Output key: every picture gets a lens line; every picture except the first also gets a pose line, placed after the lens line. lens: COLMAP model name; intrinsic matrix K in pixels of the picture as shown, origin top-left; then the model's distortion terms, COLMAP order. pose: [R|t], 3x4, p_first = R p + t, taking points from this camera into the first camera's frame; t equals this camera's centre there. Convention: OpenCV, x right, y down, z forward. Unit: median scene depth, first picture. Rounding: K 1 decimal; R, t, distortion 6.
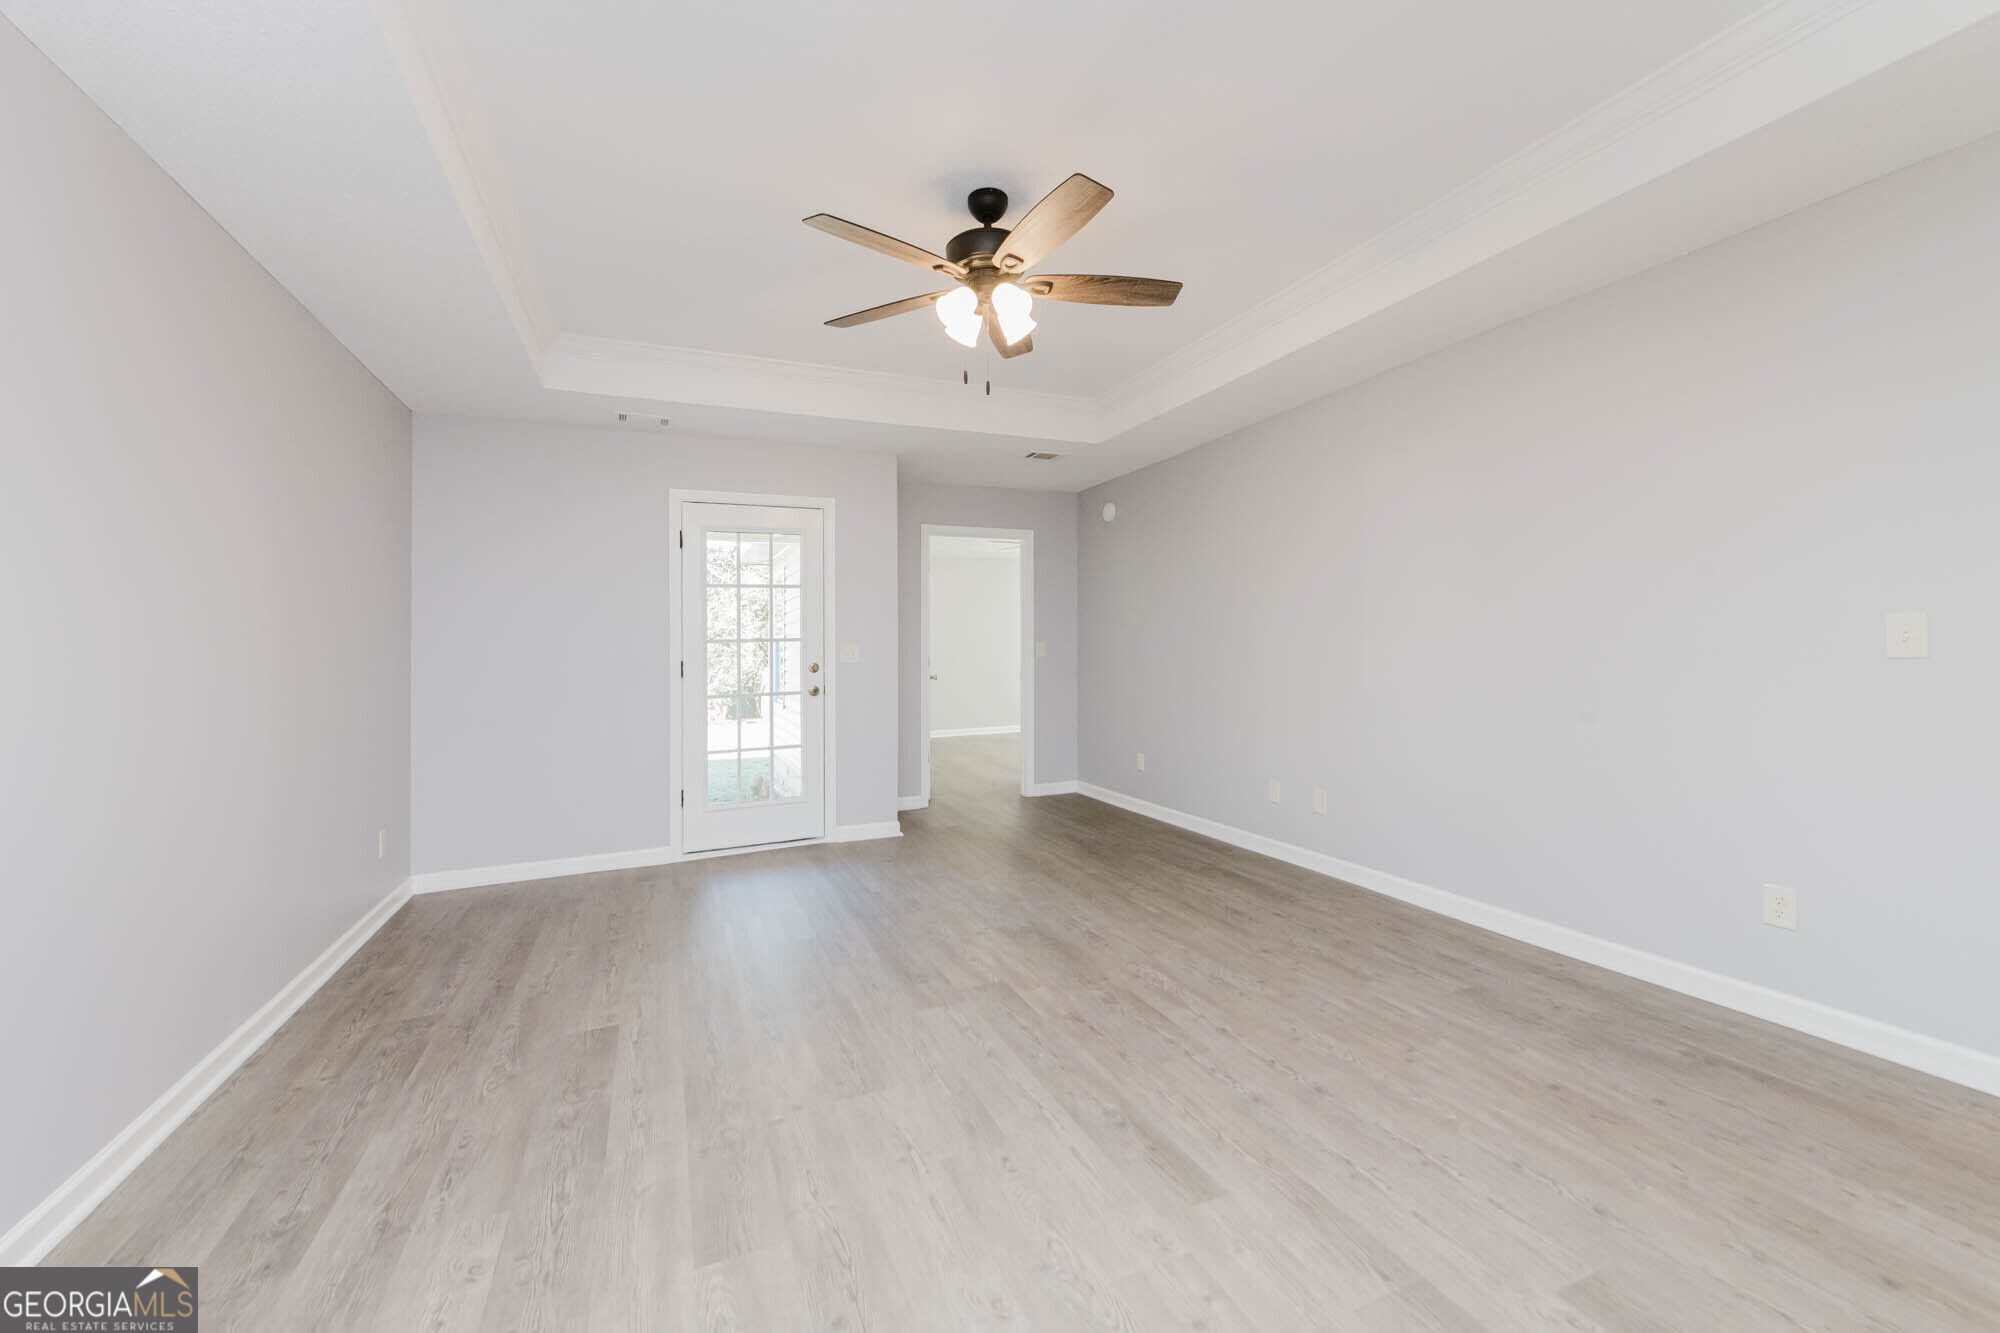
lens RADIAL K [[794.5, 0, 997.9], [0, 794.5, 648.6], [0, 0, 1]] dist [0.016830, -0.007438]
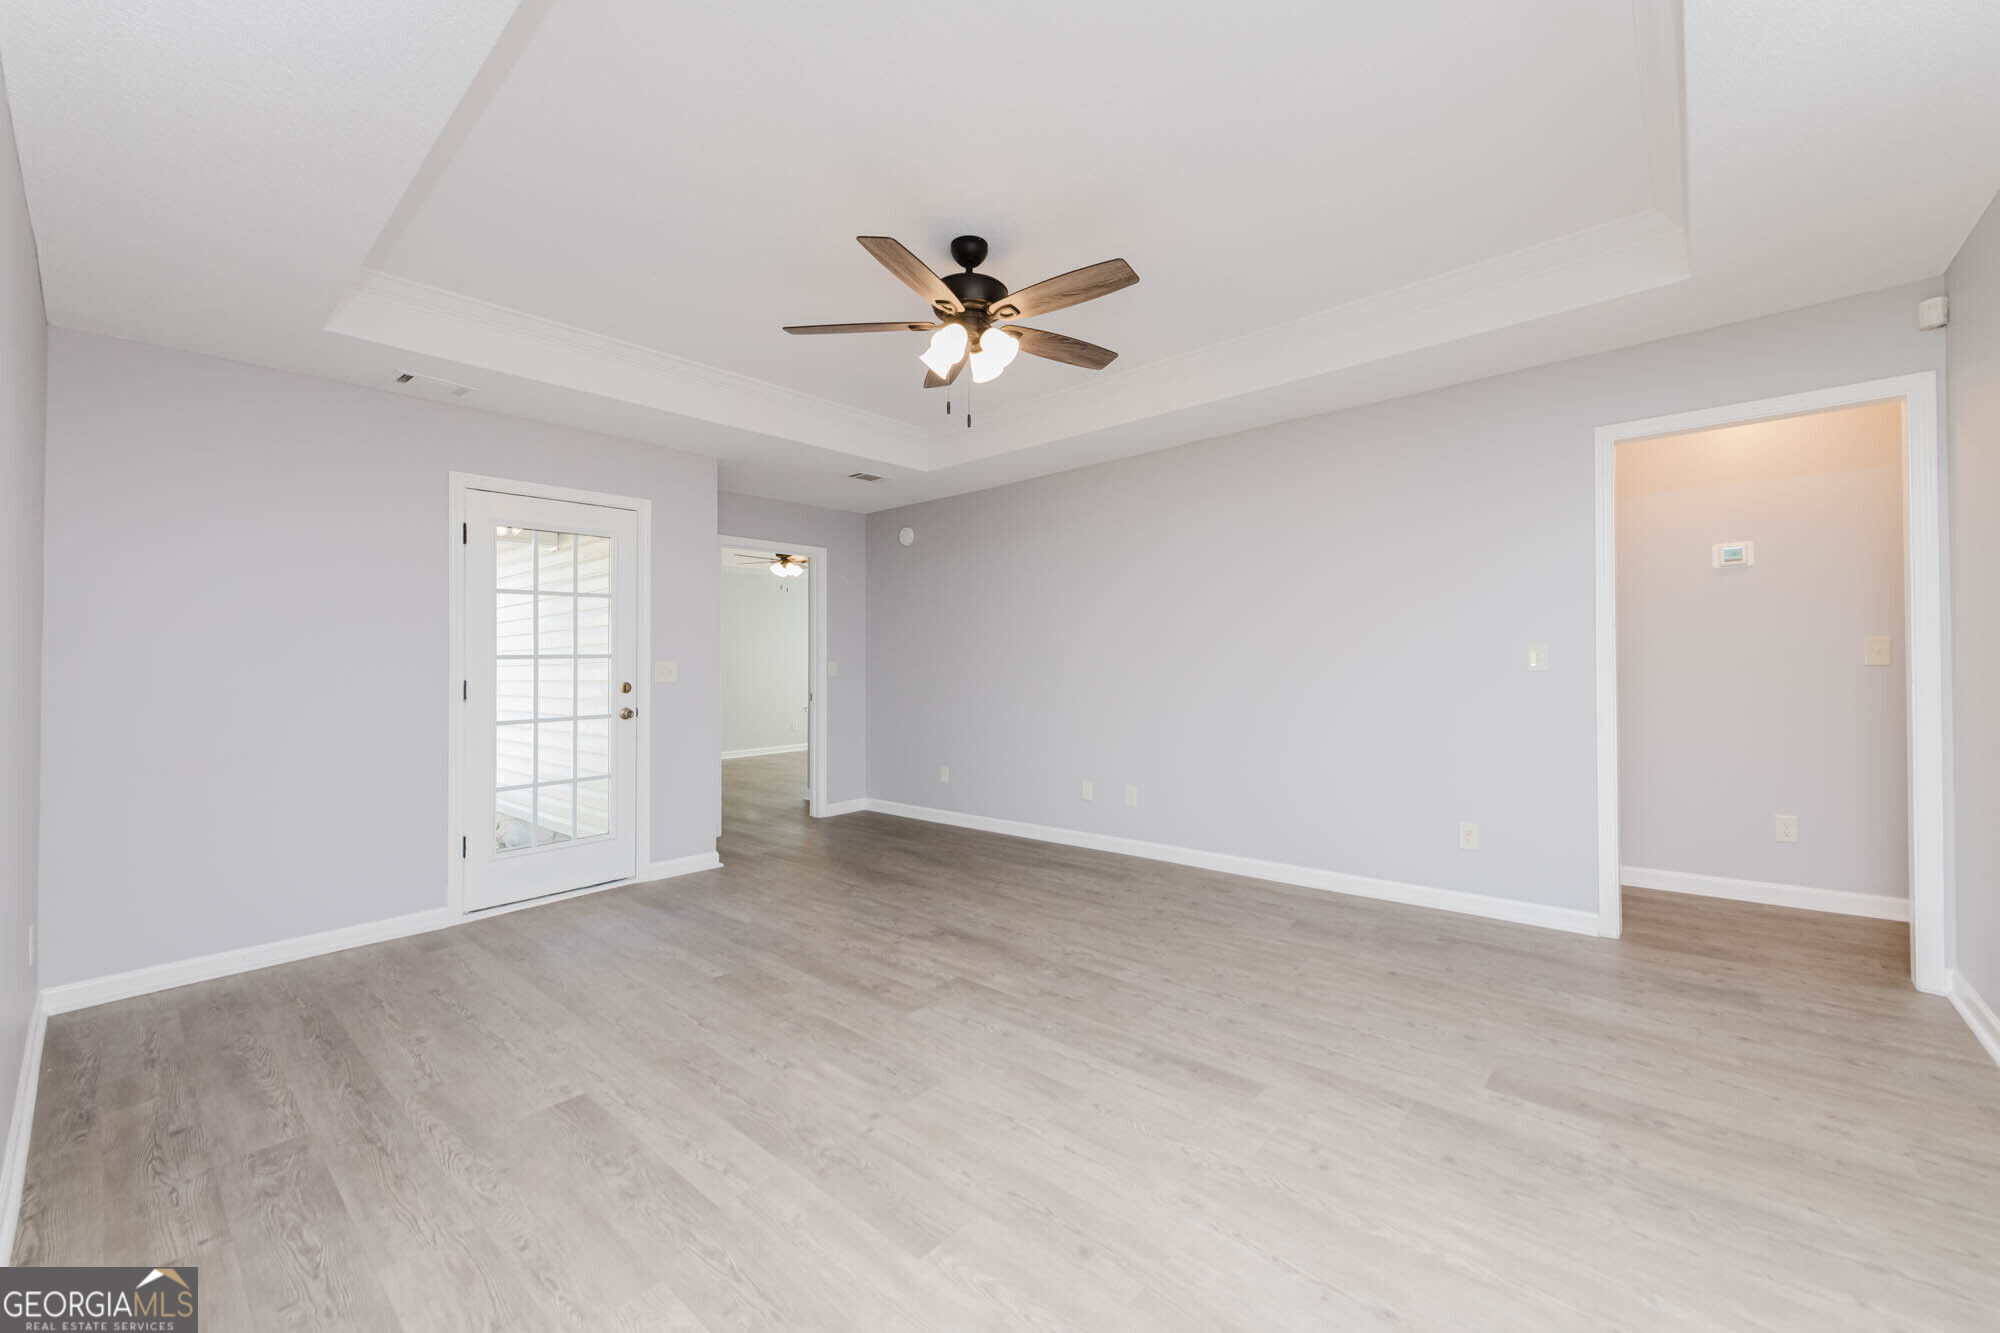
lens RADIAL K [[800.8, 0, 1000.0], [0, 800.8, 666.5], [0, 0, 1]] dist [0.016632, -0.007770]
pose [[0.902252, 0.002586, 0.431201, -0.382747], [-0.000341, 0.999986, -0.005282, 0.007824], [-0.431208, 0.004619, 0.902241, 0.007355]]
